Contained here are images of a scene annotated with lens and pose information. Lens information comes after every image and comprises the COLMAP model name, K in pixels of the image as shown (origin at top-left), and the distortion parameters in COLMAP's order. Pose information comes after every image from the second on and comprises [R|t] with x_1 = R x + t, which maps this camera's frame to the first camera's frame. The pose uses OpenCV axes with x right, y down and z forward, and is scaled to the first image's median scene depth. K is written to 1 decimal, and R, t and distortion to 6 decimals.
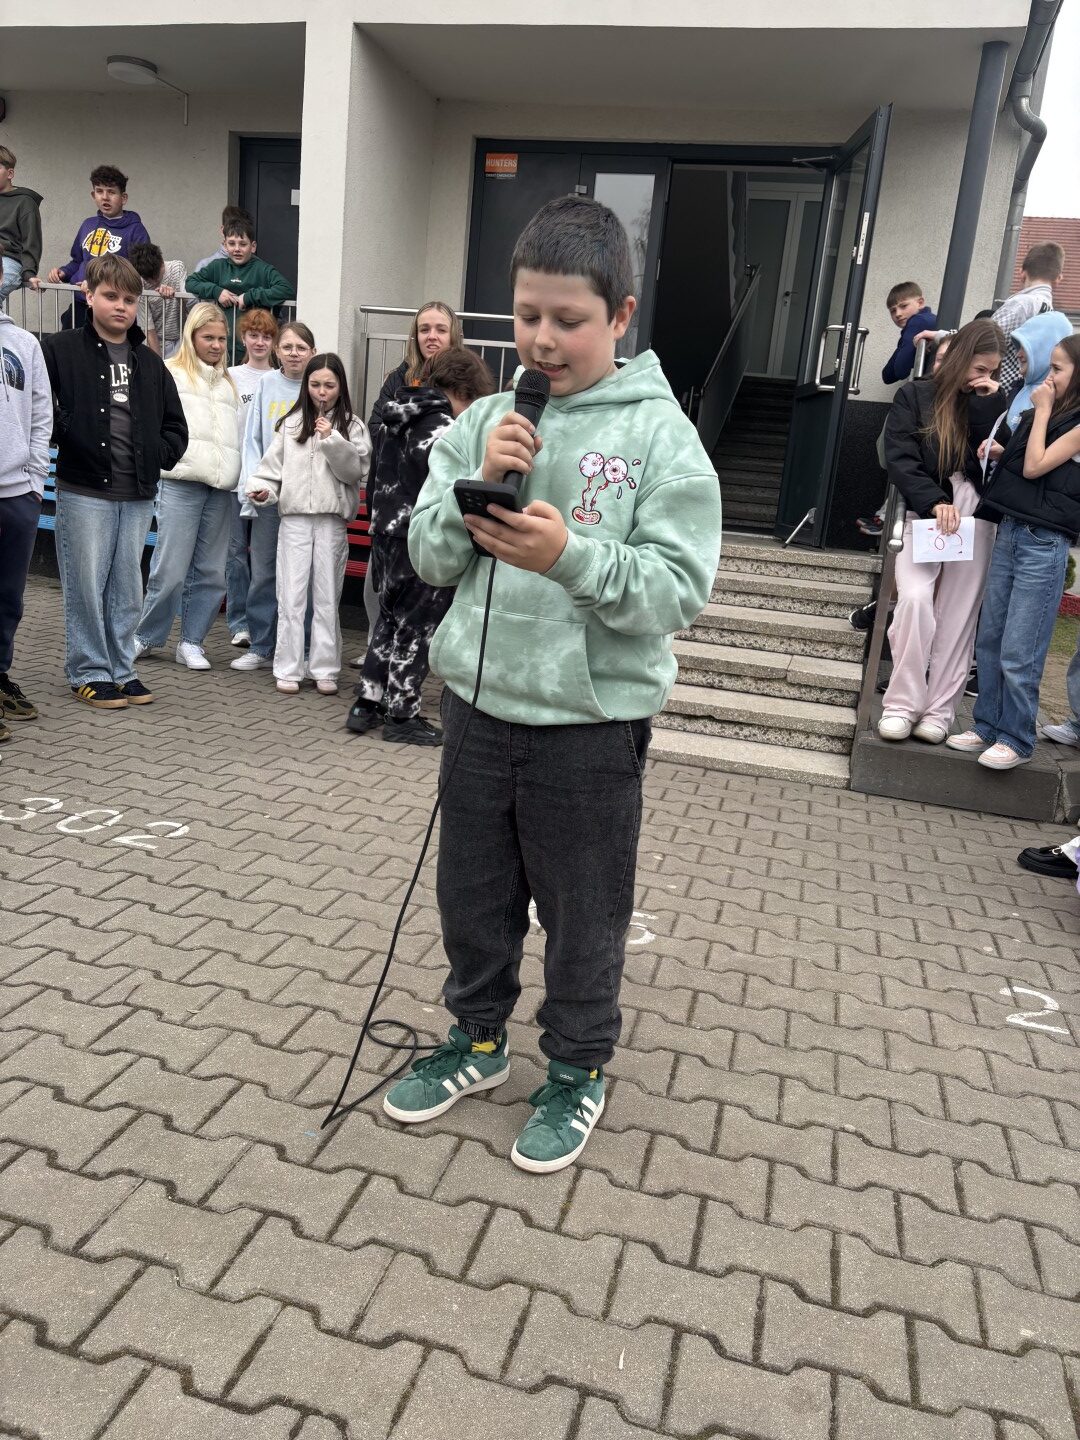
lens RADIAL K [[1089.3, 0, 557.8], [0, 1089.3, 719.6], [0, 0, 1]] dist [0.069469, -0.079137]
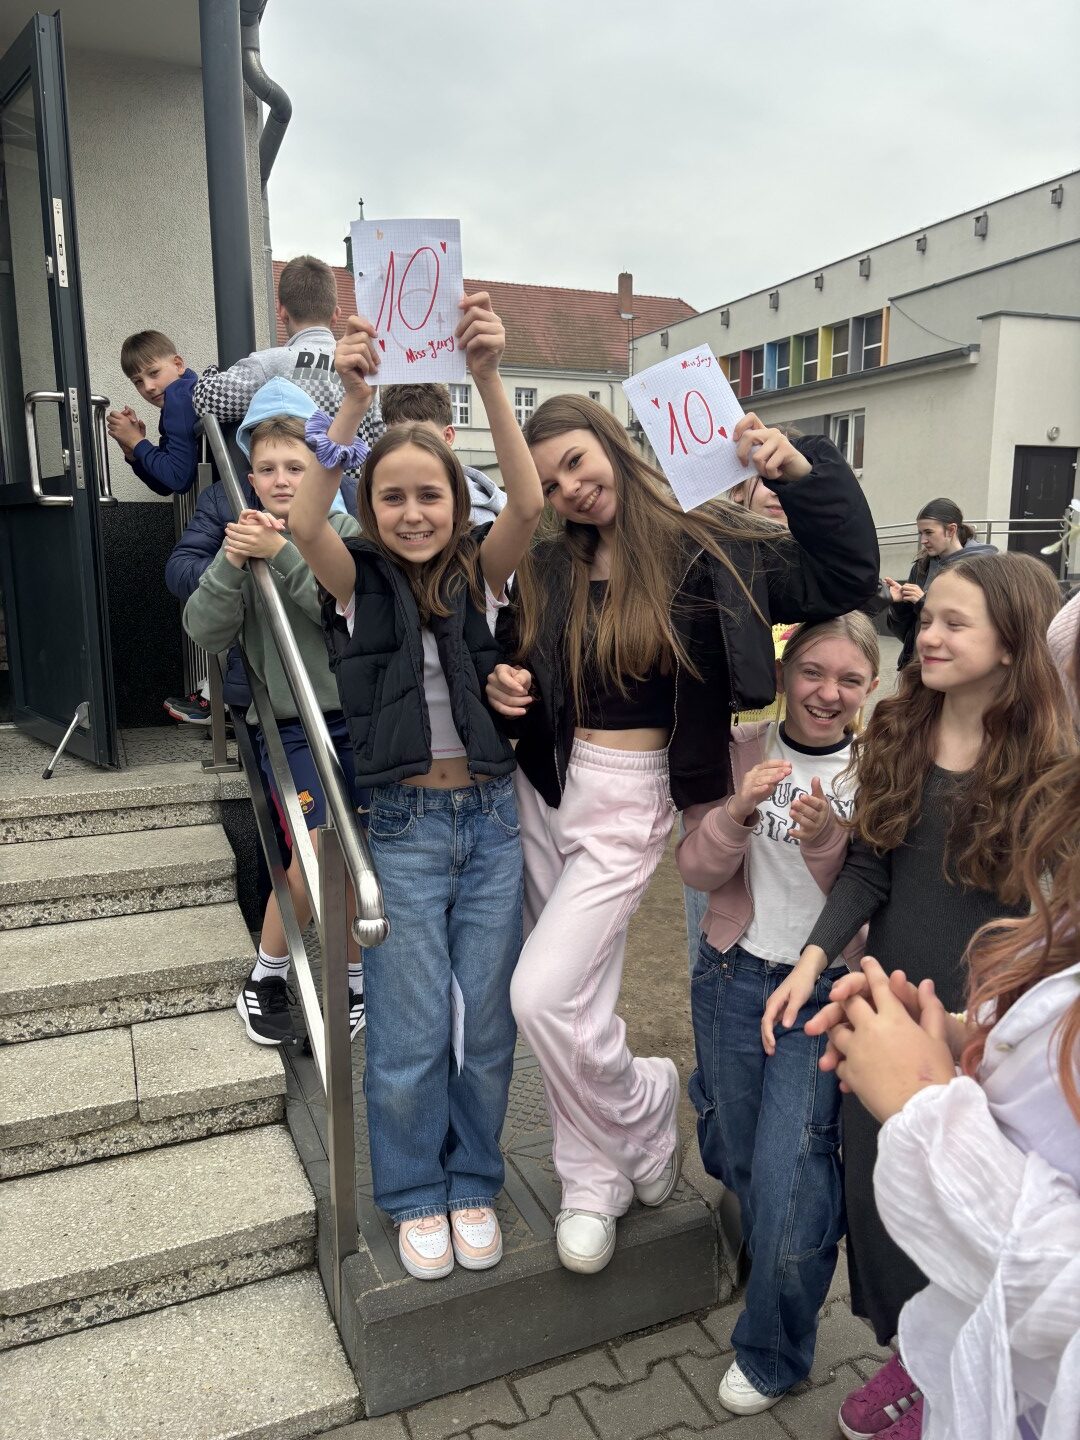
lens RADIAL K [[1017.6, 0, 543.4], [0, 1017.6, 754.9], [0, 0, 1]] dist [-0.027214, 0.006371]
pose [[0.770106, -0.220998, 0.598412, 0.122285], [0.208468, 0.973755, 0.091335, -0.214998], [-0.602892, 0.054412, 0.795965, 0.558819]]
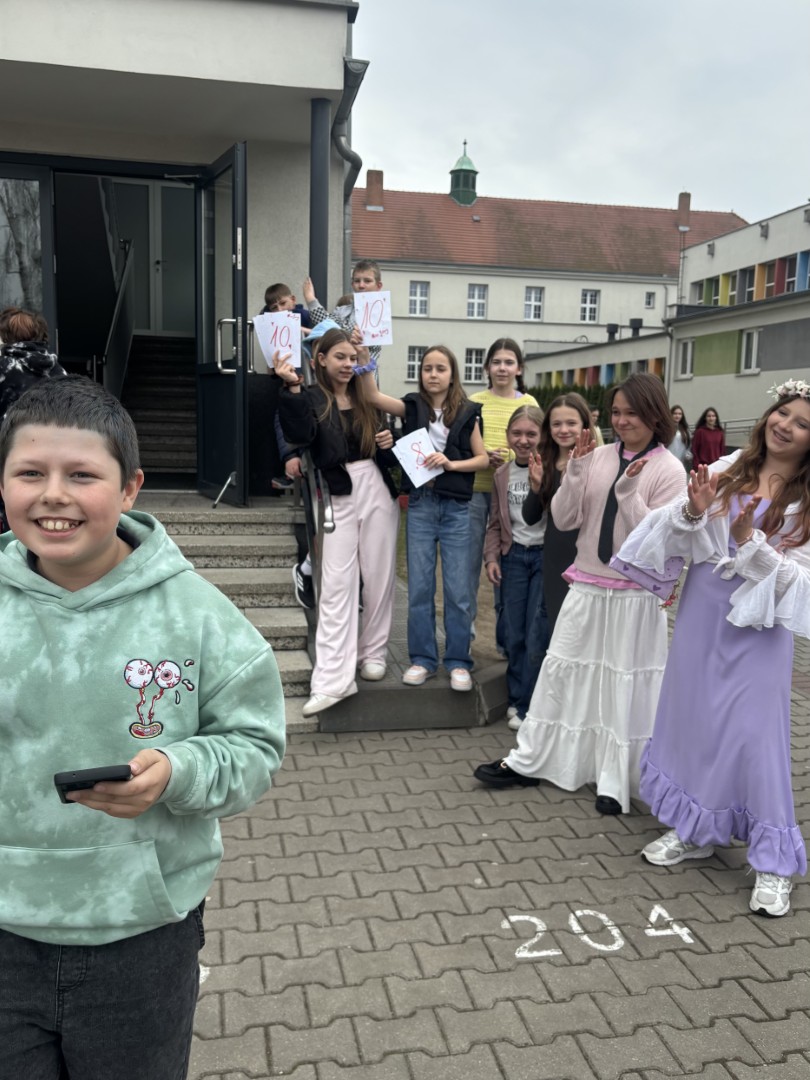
lens RADIAL K [[901.7, 0, 406.6], [0, 901.7, 591.3], [0, 0, 1]] dist [-0.080217, 0.011887]
pose [[0.896941, -0.158098, 0.412919, -0.020227], [0.158536, 0.986786, 0.033448, -0.093052], [-0.412751, 0.035462, 0.910153, 0.082828]]
